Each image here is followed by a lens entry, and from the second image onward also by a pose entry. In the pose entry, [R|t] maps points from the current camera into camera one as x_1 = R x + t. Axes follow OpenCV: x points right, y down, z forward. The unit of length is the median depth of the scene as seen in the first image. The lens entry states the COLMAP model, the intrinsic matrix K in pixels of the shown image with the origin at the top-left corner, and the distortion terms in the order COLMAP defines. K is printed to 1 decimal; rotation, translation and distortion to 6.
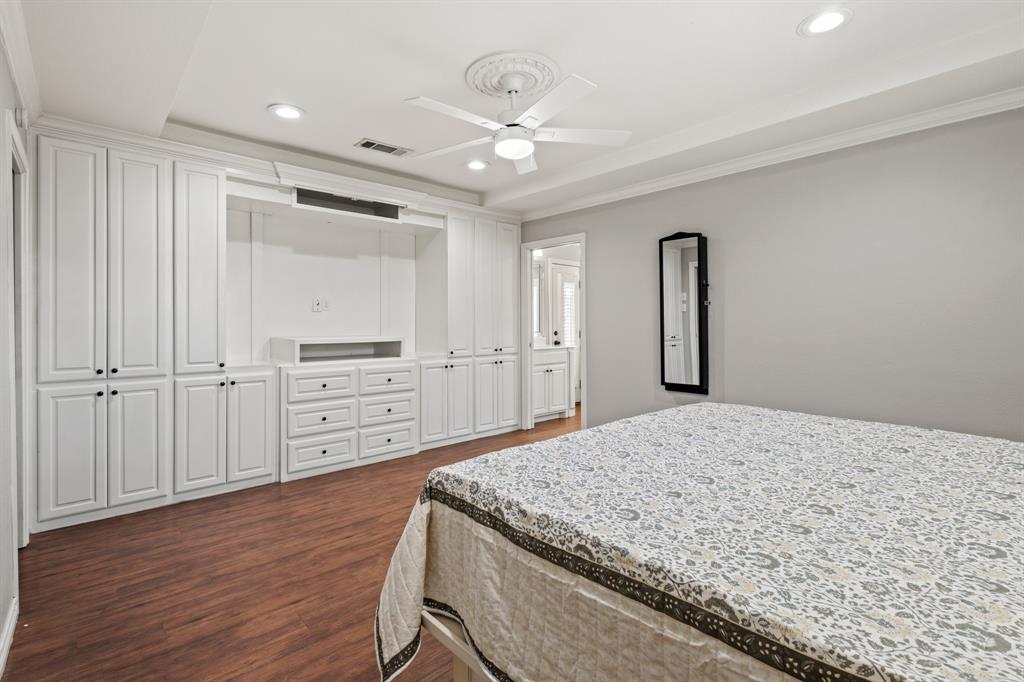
lens RADIAL K [[472.8, 0, 507.0], [0, 472.8, 327.4], [0, 0, 1]] dist [0.005422, -0.001172]
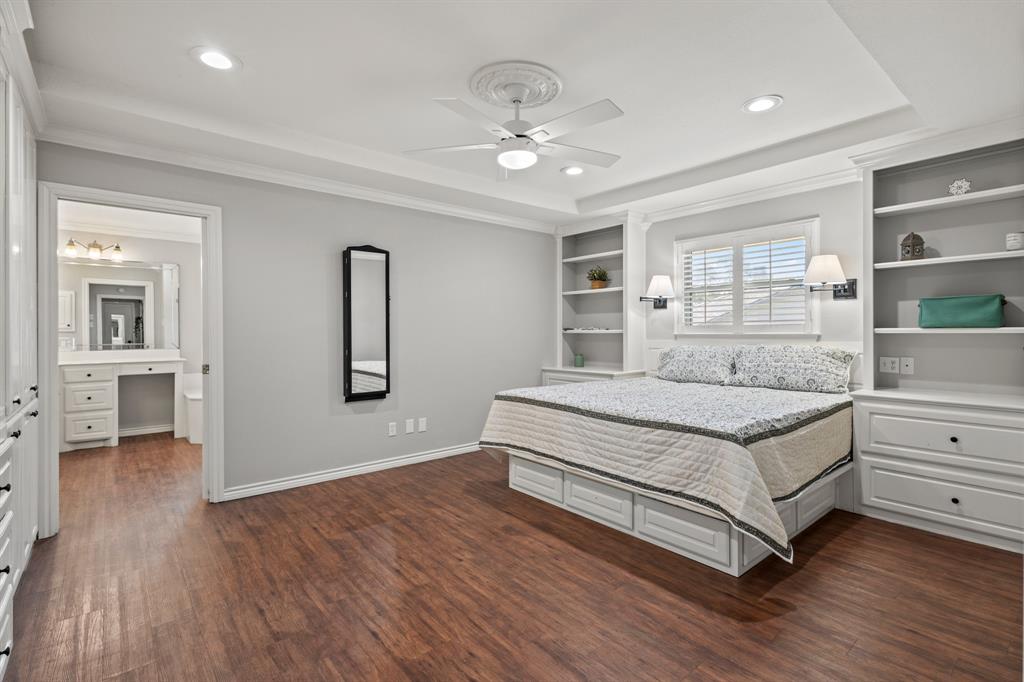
lens RADIAL K [[476.5, 0, 513.7], [0, 476.5, 332.1], [0, 0, 1]] dist [0.011895, -0.001624]
pose [[0.033878, 0.001867, 0.999424, -0.580200], [0.010813, 0.999939, -0.002234, -0.005229], [-0.999367, 0.010882, 0.033856, 0.563029]]
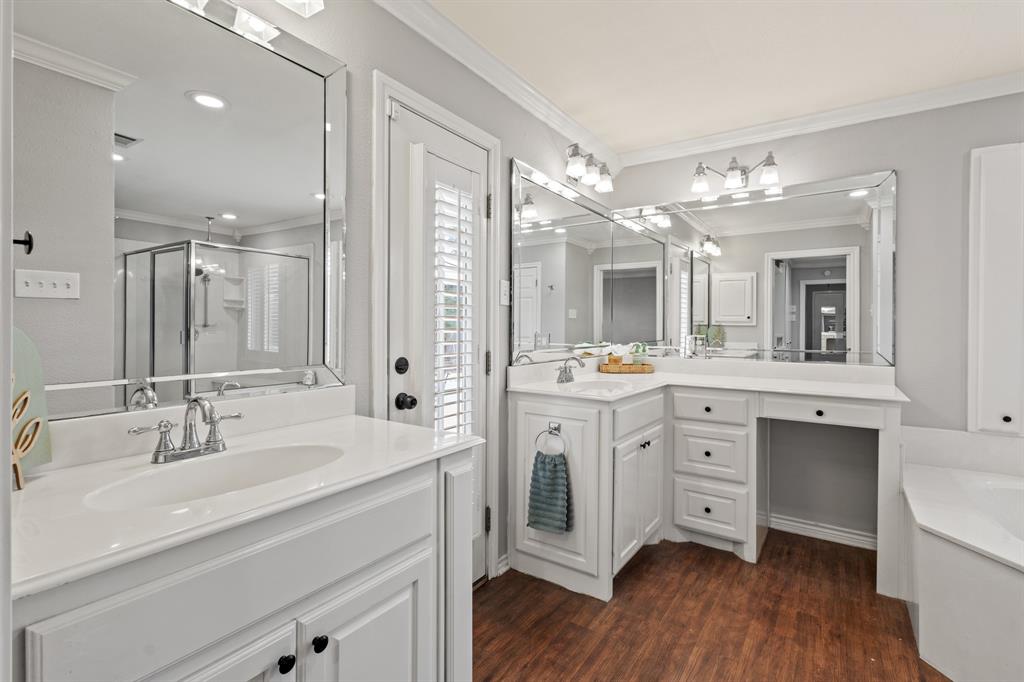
lens RADIAL K [[476.5, 0, 513.7], [0, 476.5, 332.1], [0, 0, 1]] dist [0.011895, -0.001624]
pose [[0.971717, 0.004787, 0.236100, 0.152670], [-0.005855, 0.999976, 0.003822, -0.011735], [-0.236076, -0.005097, 0.971721, 1.095894]]
